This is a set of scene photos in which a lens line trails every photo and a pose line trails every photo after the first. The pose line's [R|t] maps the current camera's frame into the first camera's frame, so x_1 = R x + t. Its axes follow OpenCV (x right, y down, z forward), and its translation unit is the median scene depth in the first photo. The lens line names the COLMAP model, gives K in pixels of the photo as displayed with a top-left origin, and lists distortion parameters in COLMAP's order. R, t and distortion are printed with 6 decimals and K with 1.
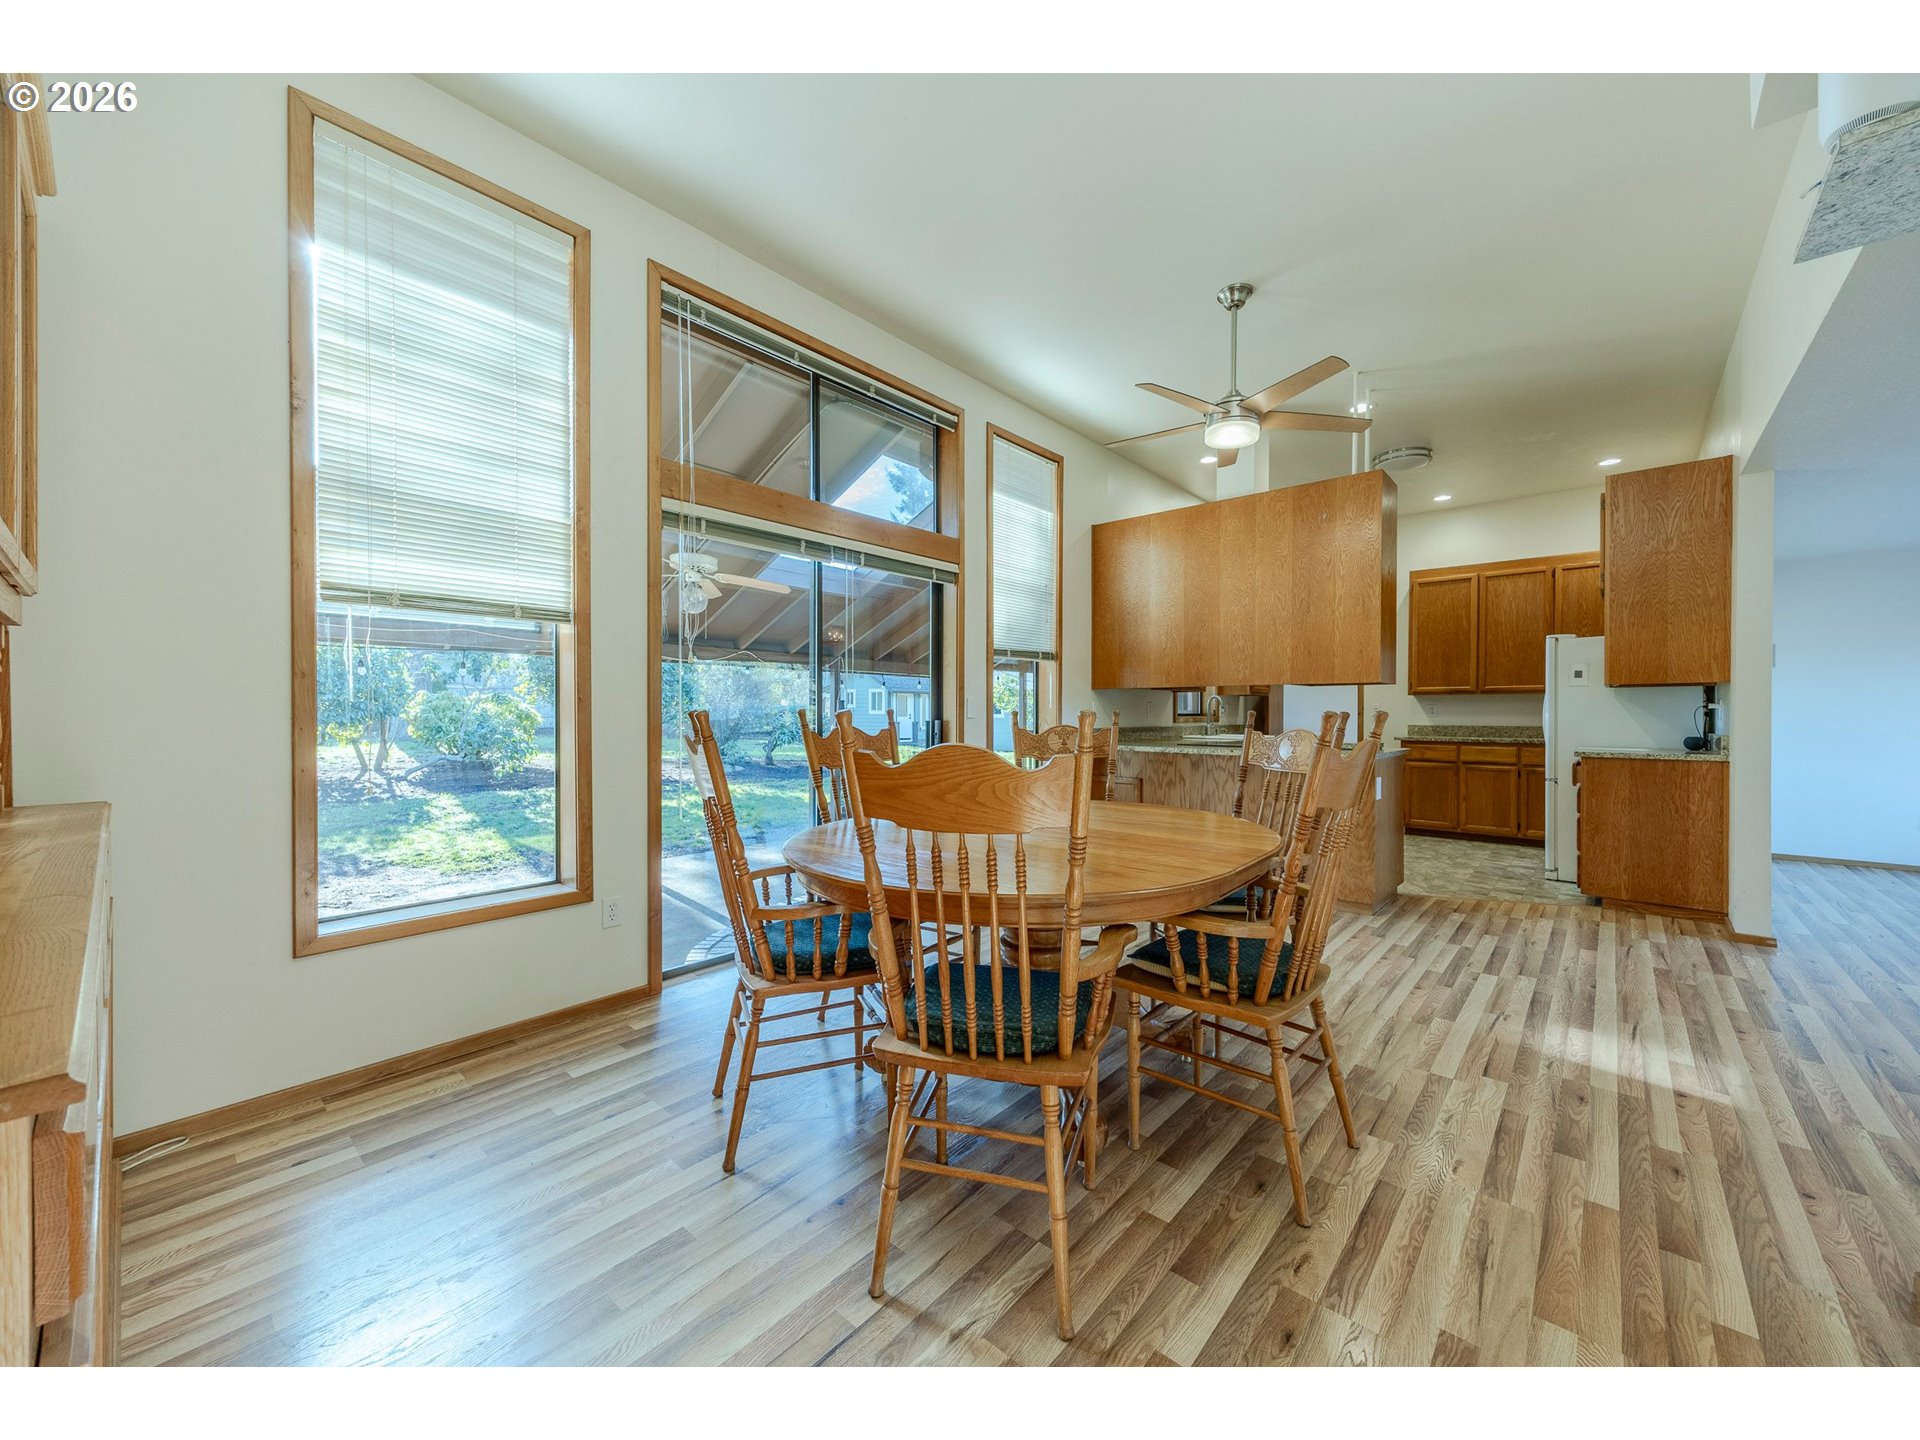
lens RADIAL K [[752.2, 0, 951.0], [0, 752.2, 718.2], [0, 0, 1]] dist [0.003181, -0.001219]
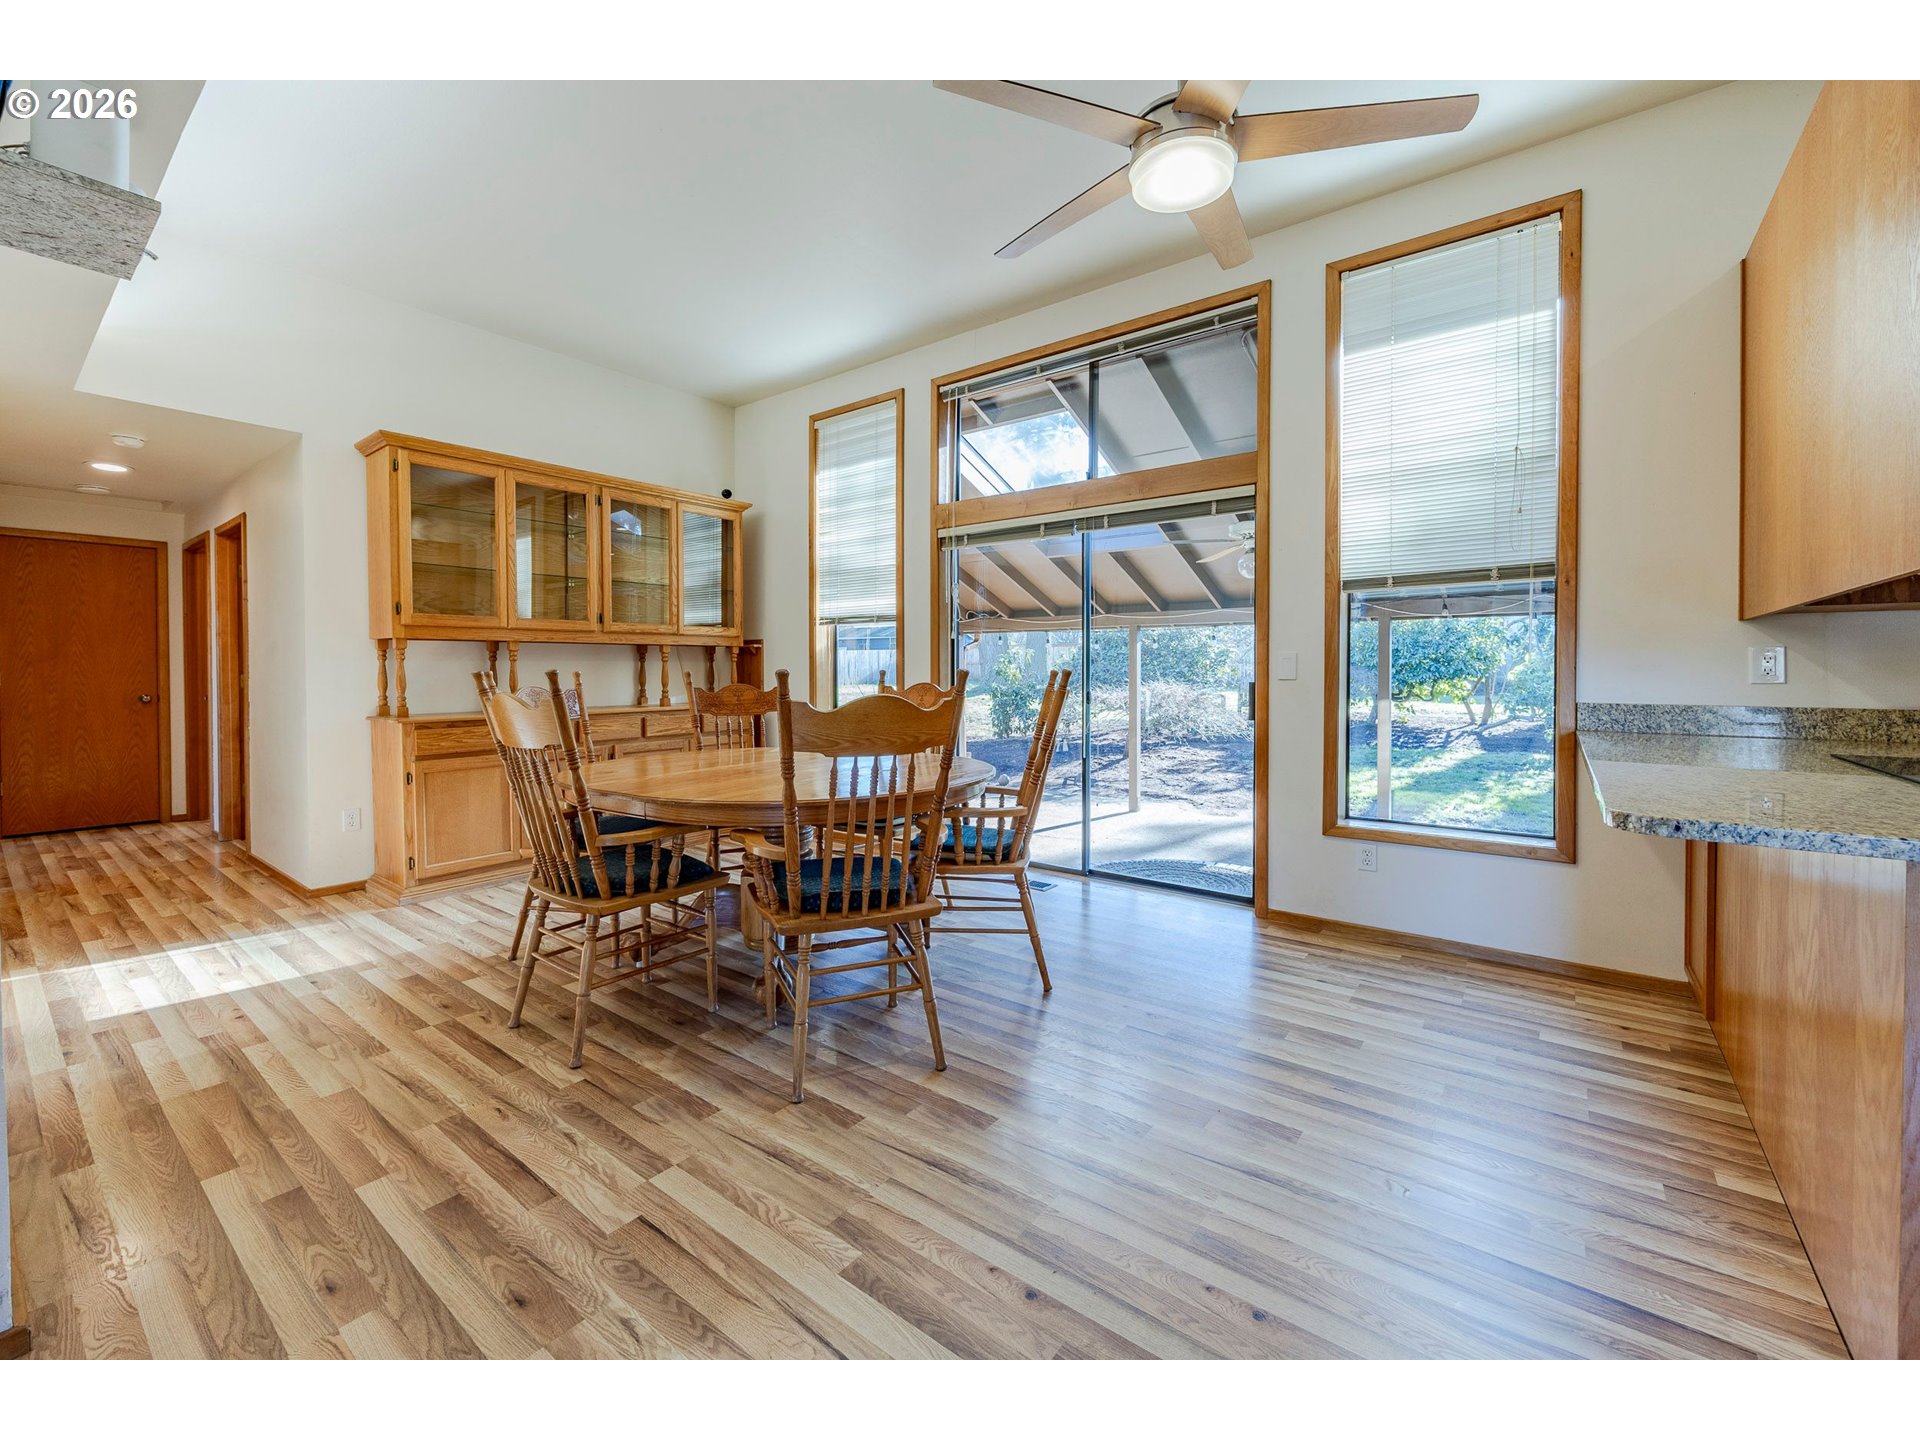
lens RADIAL K [[736.8, 0, 1037.3], [0, 736.8, 680.5], [0, 0, 1]] dist [-0.015335, 0.000269]
pose [[0.136419, 0.005639, -0.990635, 0.755868], [-0.003730, 0.999980, 0.005179, -0.001913], [0.990644, 0.002989, 0.136438, 0.685006]]
